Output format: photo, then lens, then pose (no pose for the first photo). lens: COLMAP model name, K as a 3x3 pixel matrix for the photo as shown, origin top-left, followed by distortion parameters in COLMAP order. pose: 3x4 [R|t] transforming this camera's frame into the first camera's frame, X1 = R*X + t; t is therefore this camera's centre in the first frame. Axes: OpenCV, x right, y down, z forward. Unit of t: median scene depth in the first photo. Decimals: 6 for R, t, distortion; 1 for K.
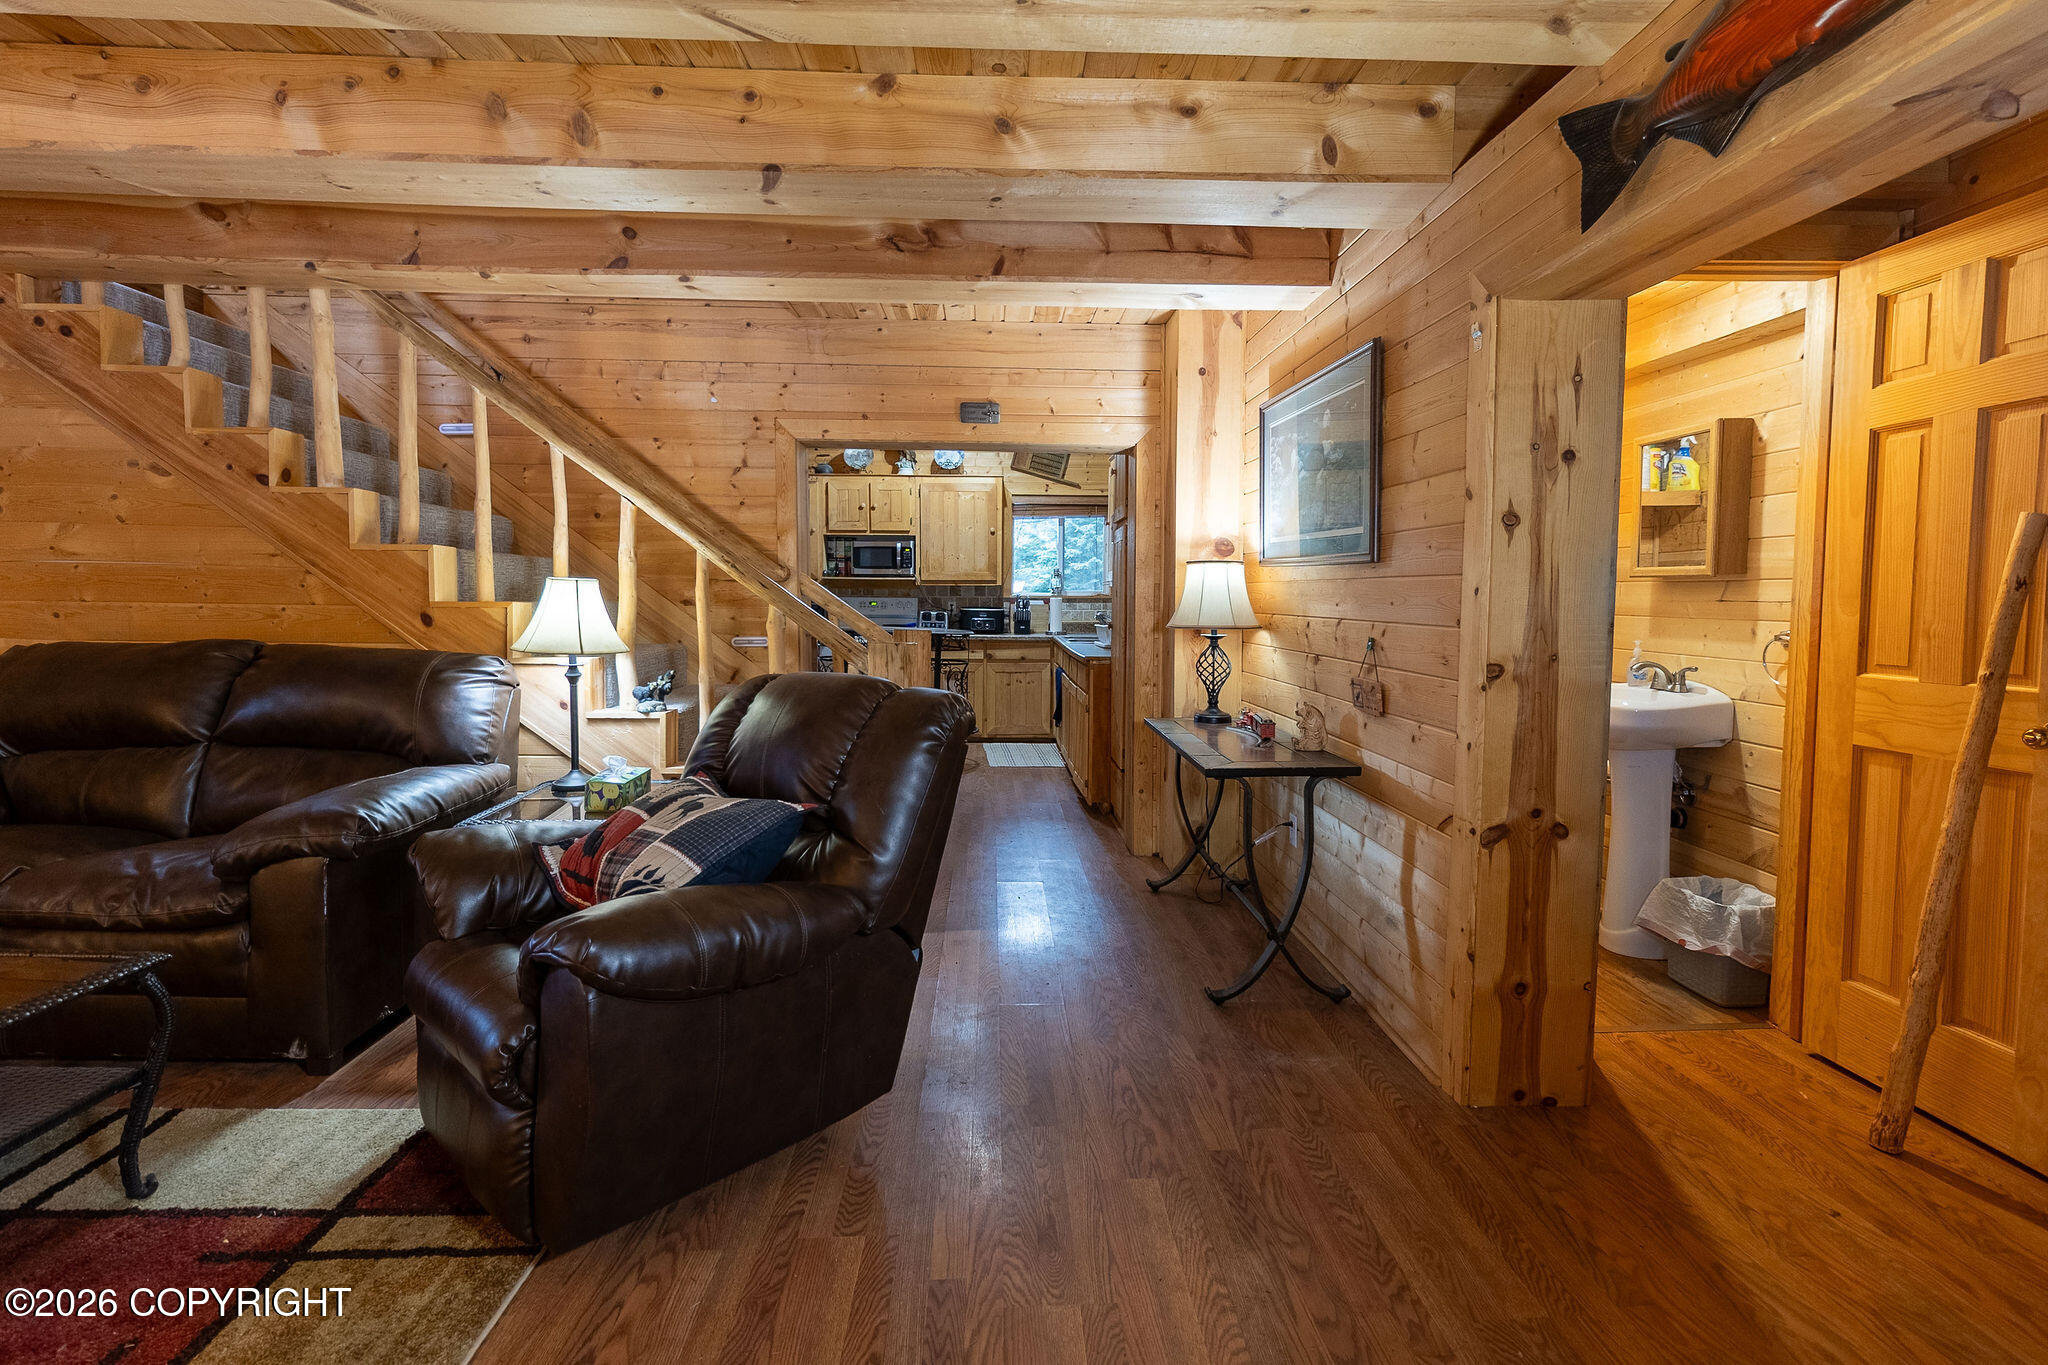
lens RADIAL K [[940.3, 0, 1026.6], [0, 940.3, 657.8], [0, 0, 1]] dist [0.000367, 0.000912]
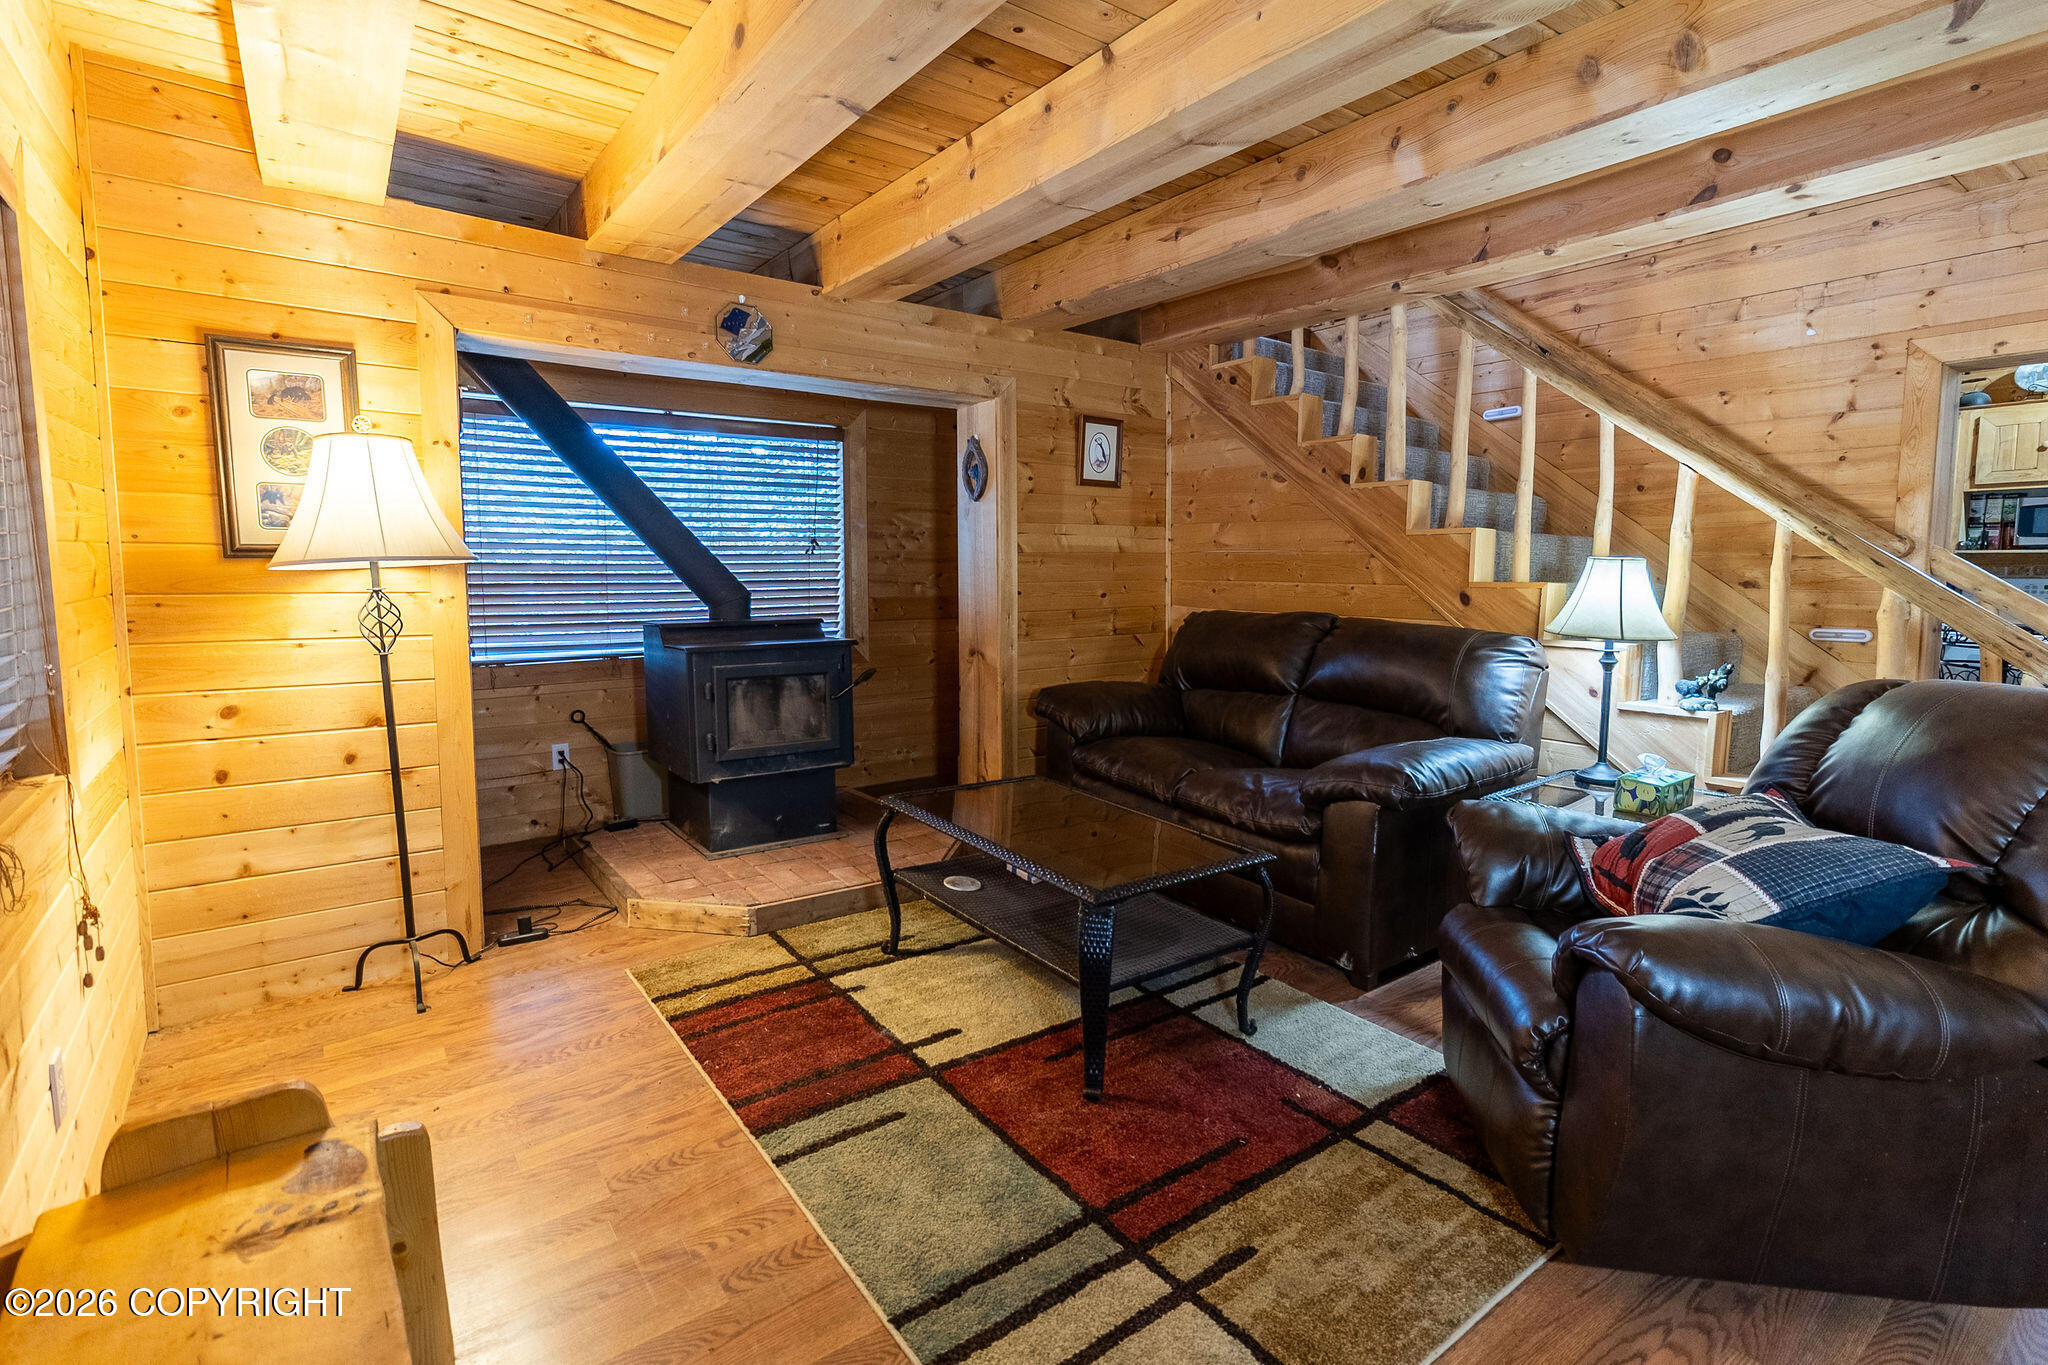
lens RADIAL K [[959.9, 0, 1031.6], [0, 959.9, 655.5], [0, 0, 1]] dist [0.001041, 0.000596]
pose [[0.569830, 0.066903, -0.819034, -0.024329], [-0.053666, 0.997582, 0.044150, 0.001086], [0.820008, 0.018796, 0.572043, -0.013104]]
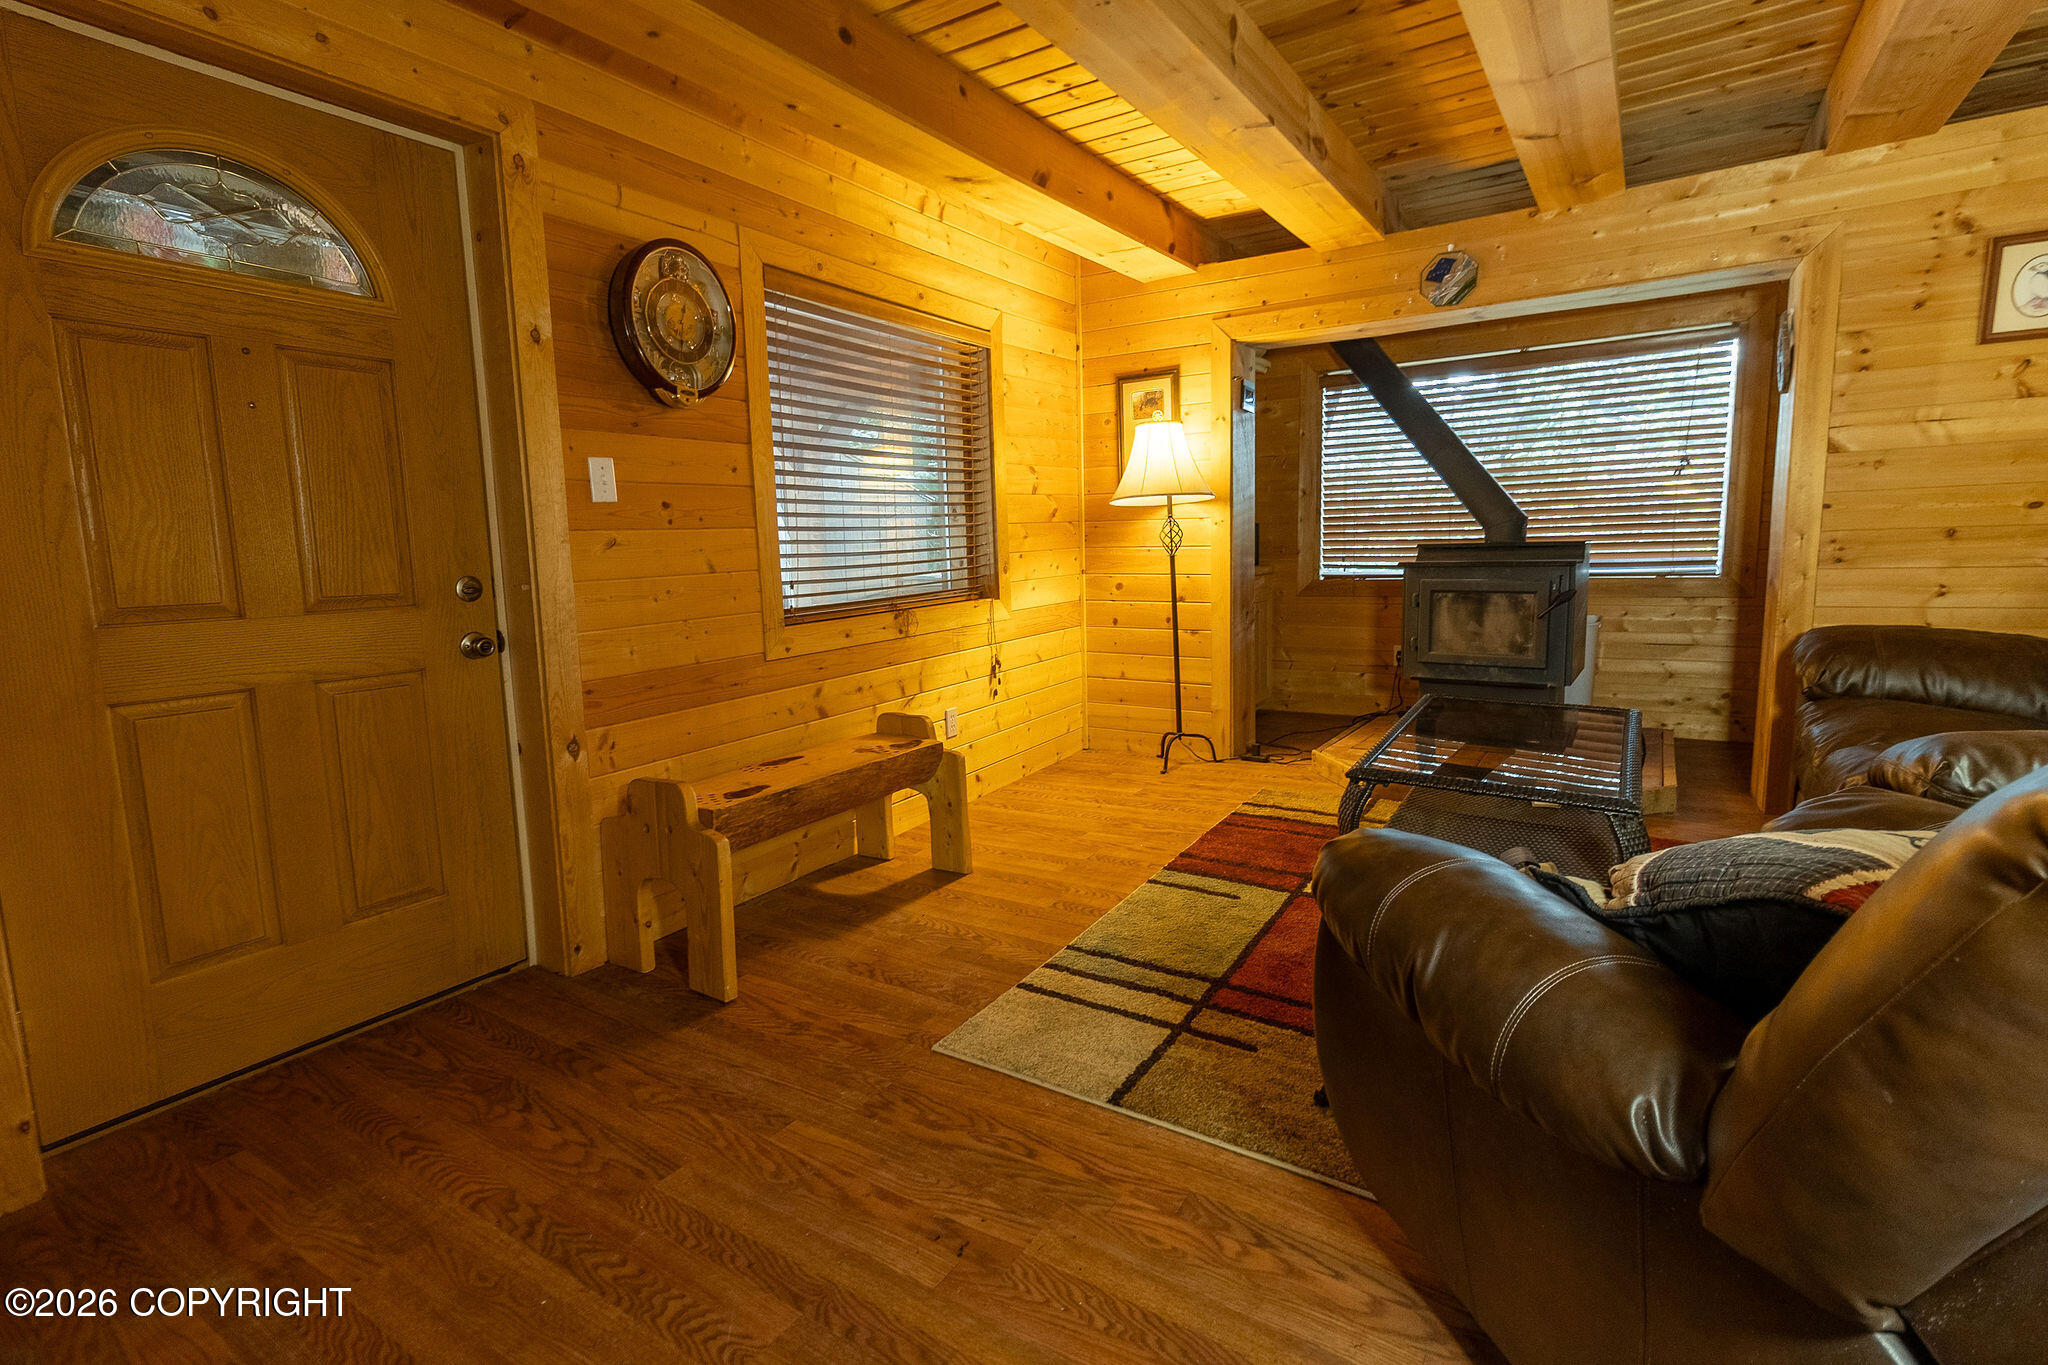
lens RADIAL K [[930.9, 0, 1036.1], [0, 930.9, 660.7], [0, 0, 1]] dist [0.002180, 0.000922]
pose [[-0.566953, 0.115944, -0.815550, 0.157341], [-0.034005, 0.985907, 0.163802, 0.002972], [0.823048, 0.120601, -0.555020, 0.529946]]
